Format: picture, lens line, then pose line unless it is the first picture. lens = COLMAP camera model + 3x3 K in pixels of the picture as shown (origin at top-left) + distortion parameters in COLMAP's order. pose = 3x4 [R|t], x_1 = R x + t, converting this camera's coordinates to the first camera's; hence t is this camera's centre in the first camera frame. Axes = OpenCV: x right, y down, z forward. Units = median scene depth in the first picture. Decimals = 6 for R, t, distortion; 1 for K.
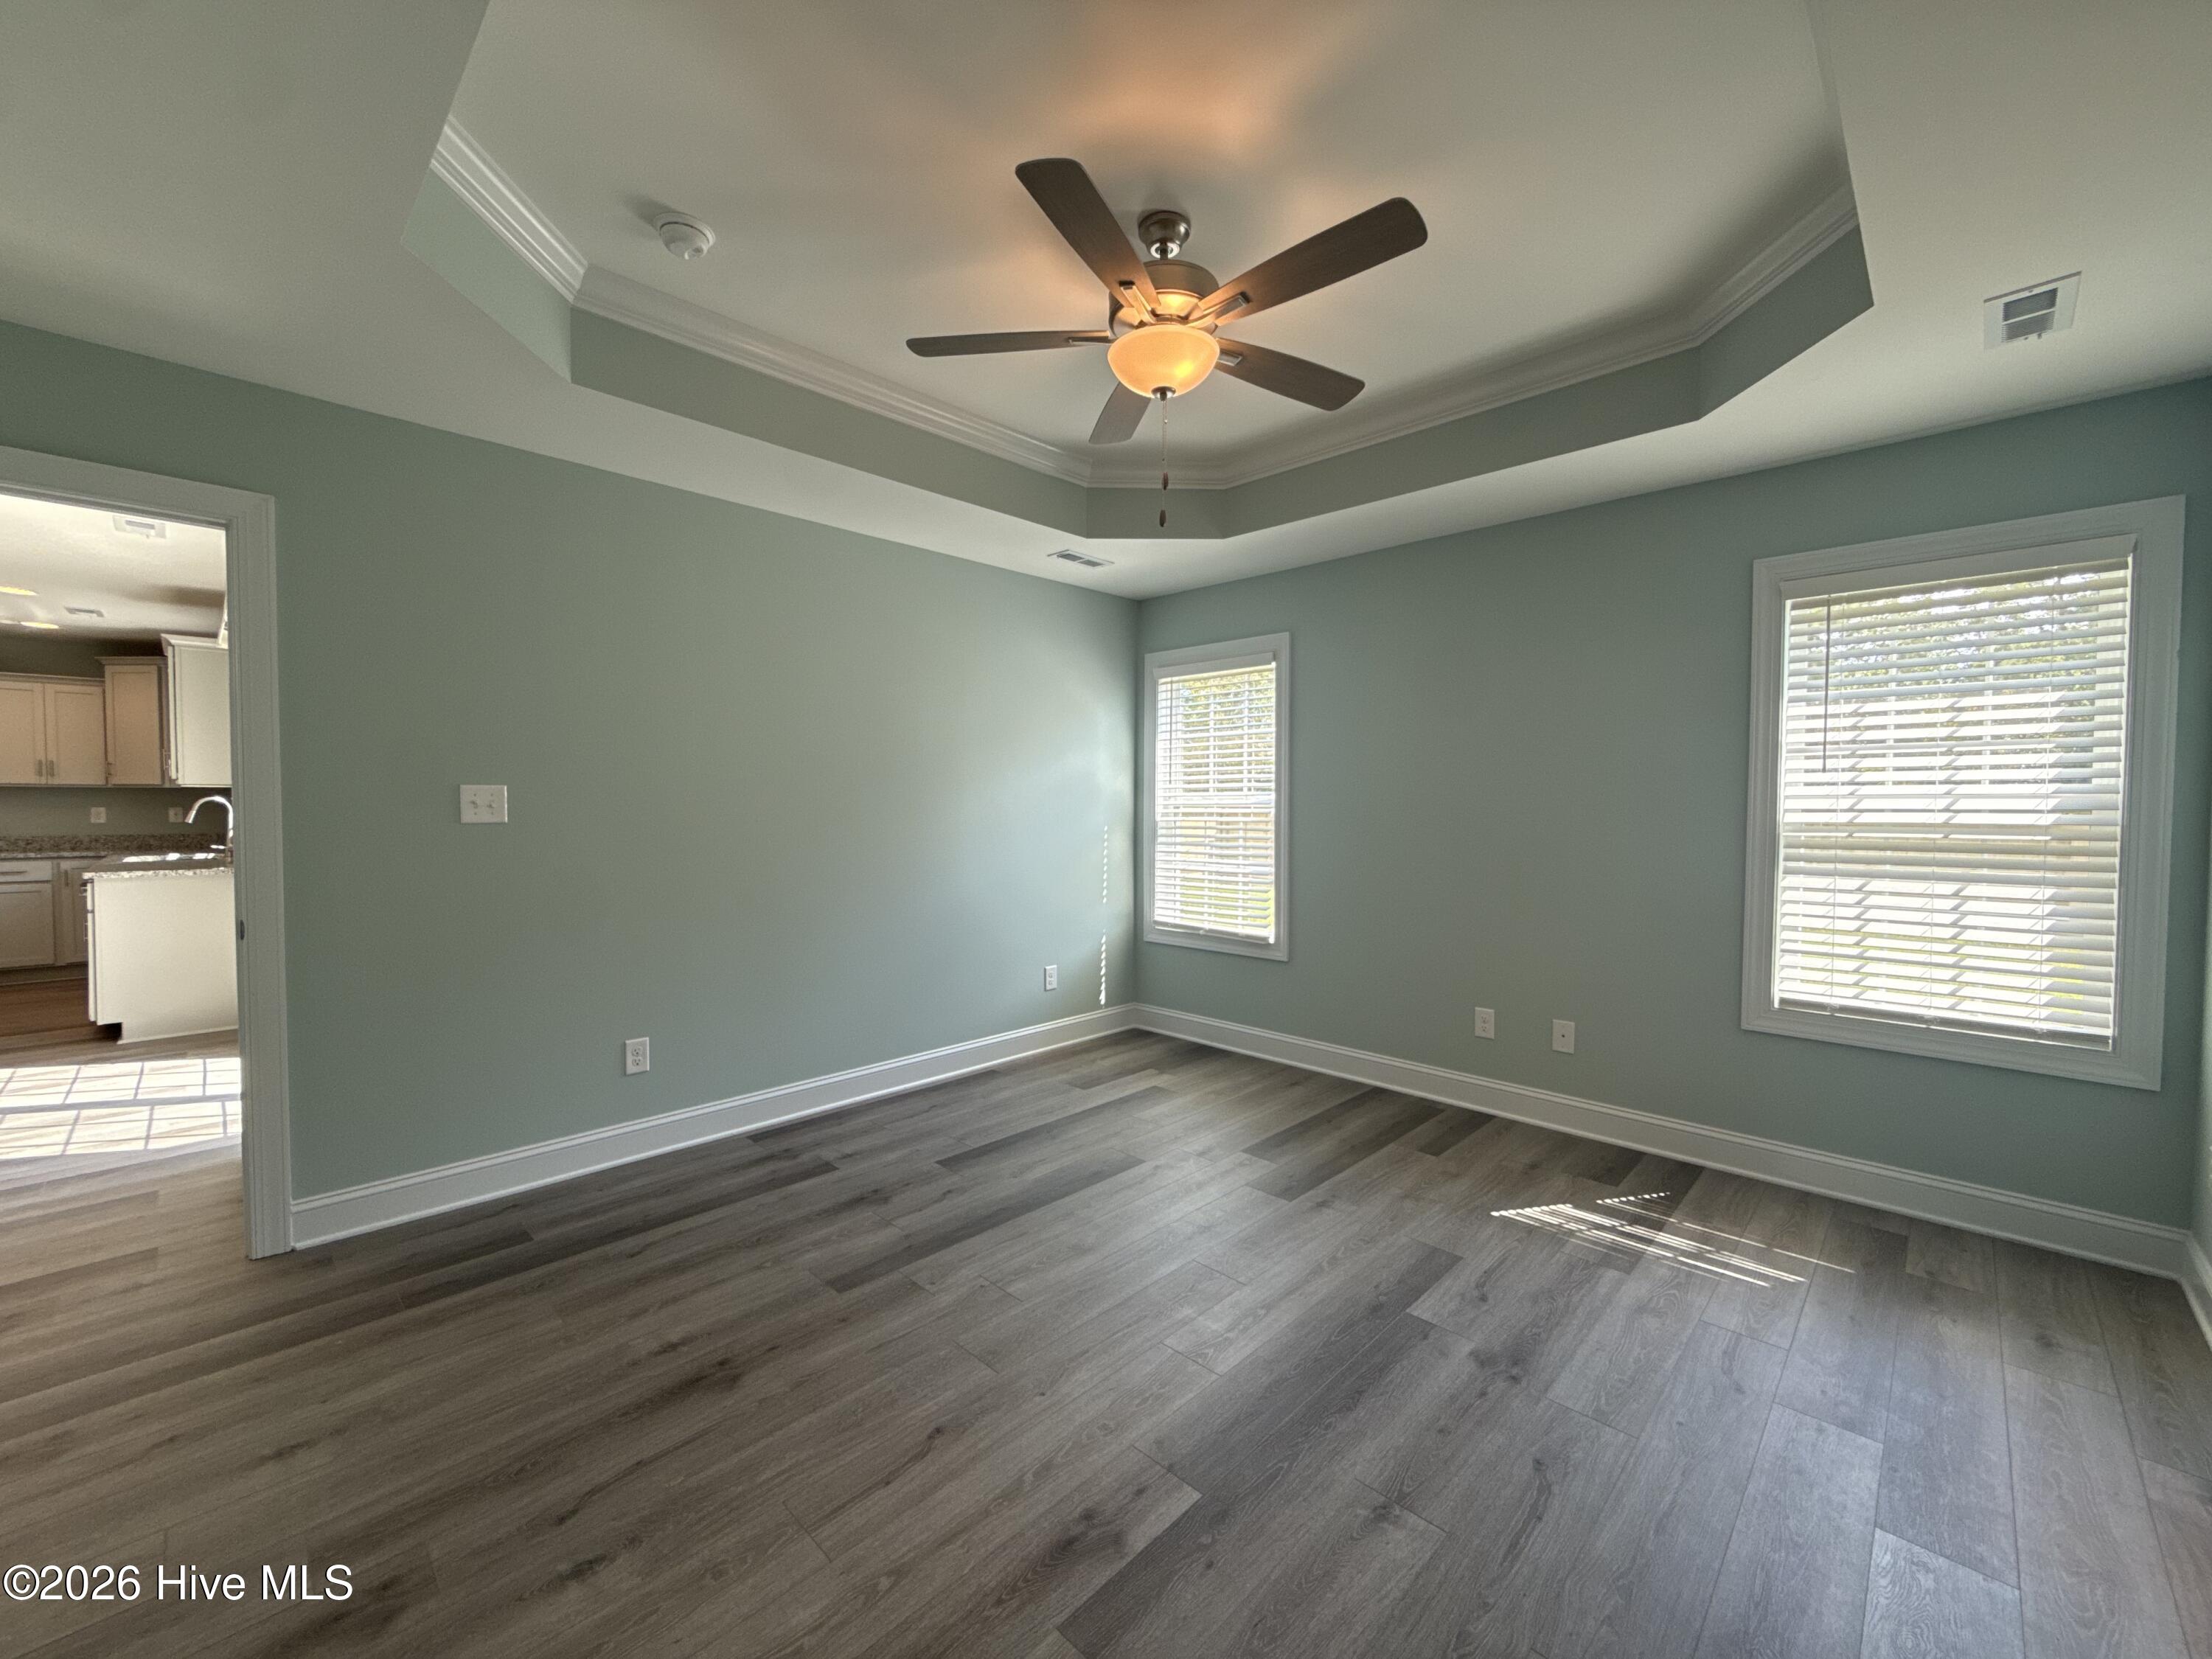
lens RADIAL K [[883.2, 0, 1103.3], [0, 883.2, 828.2], [0, 0, 1]] dist [-0.001606, -0.000036]
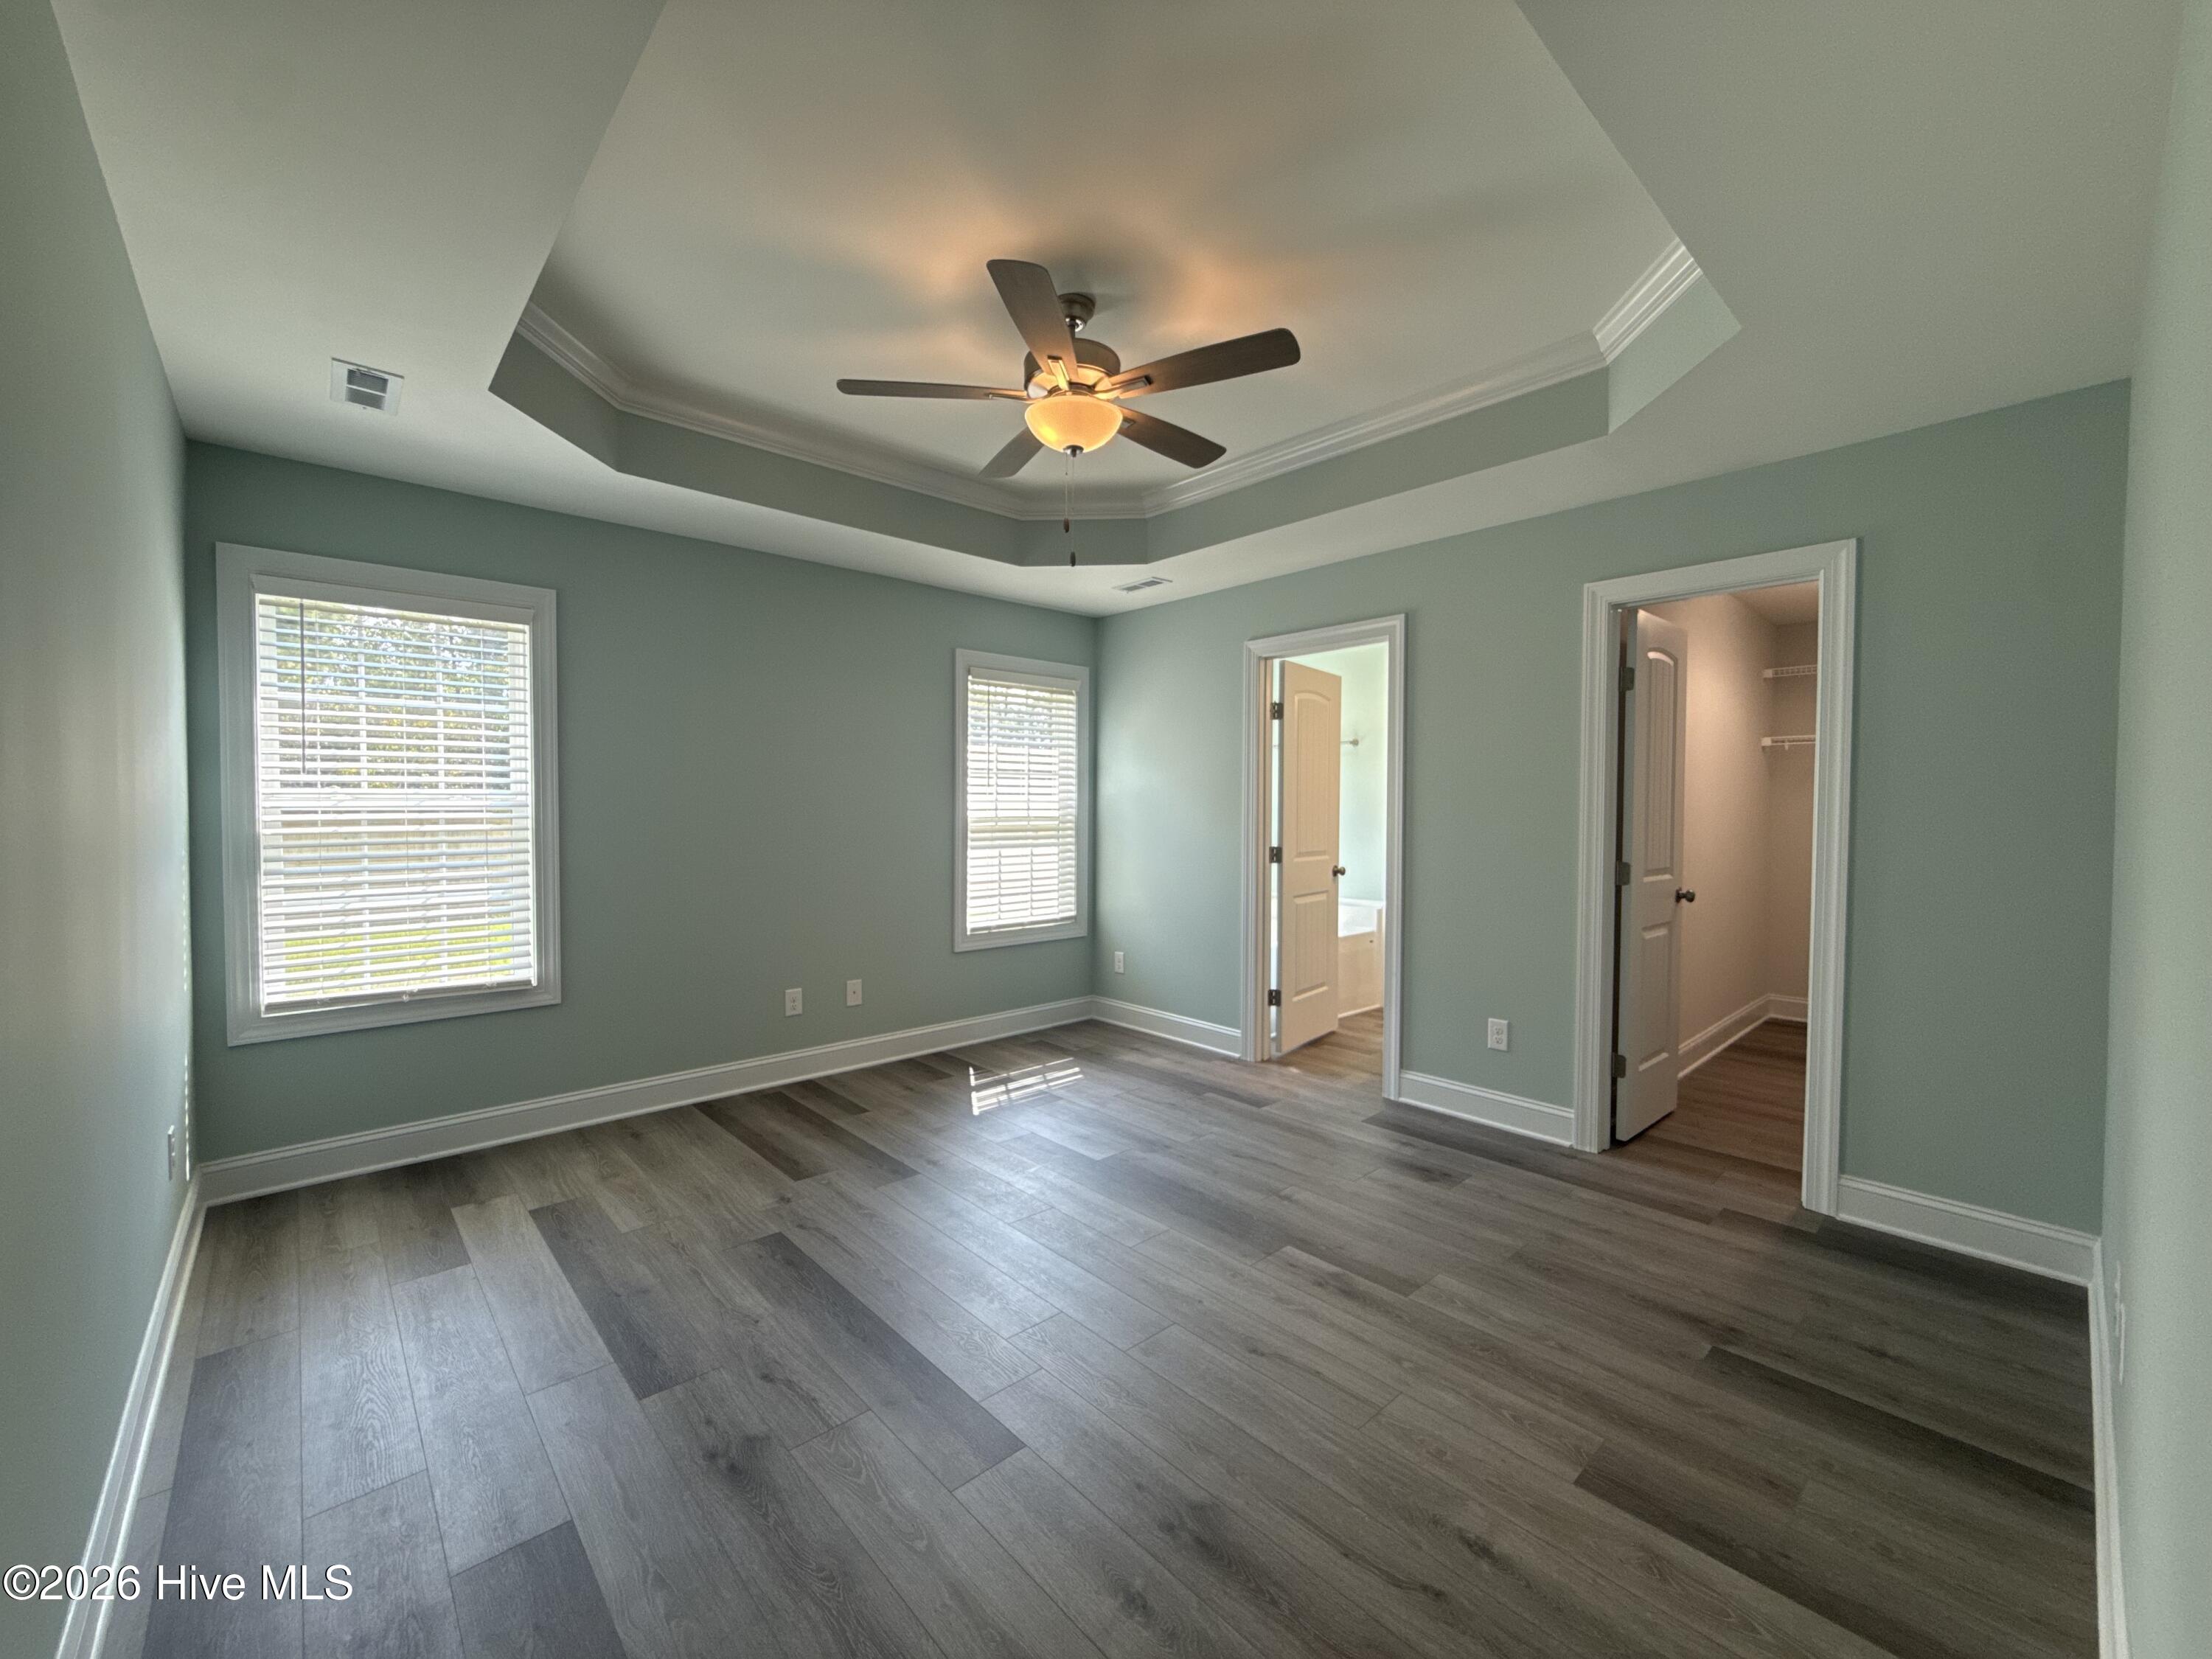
lens RADIAL K [[883.2, 0, 1092.2], [0, 883.2, 829.3], [0, 0, 1]] dist [-0.001606, -0.000036]
pose [[0.063973, -0.029456, 0.997517, -0.820636], [0.025782, 0.999279, 0.027855, -0.024296], [-0.997619, 0.023936, 0.064686, 0.687810]]
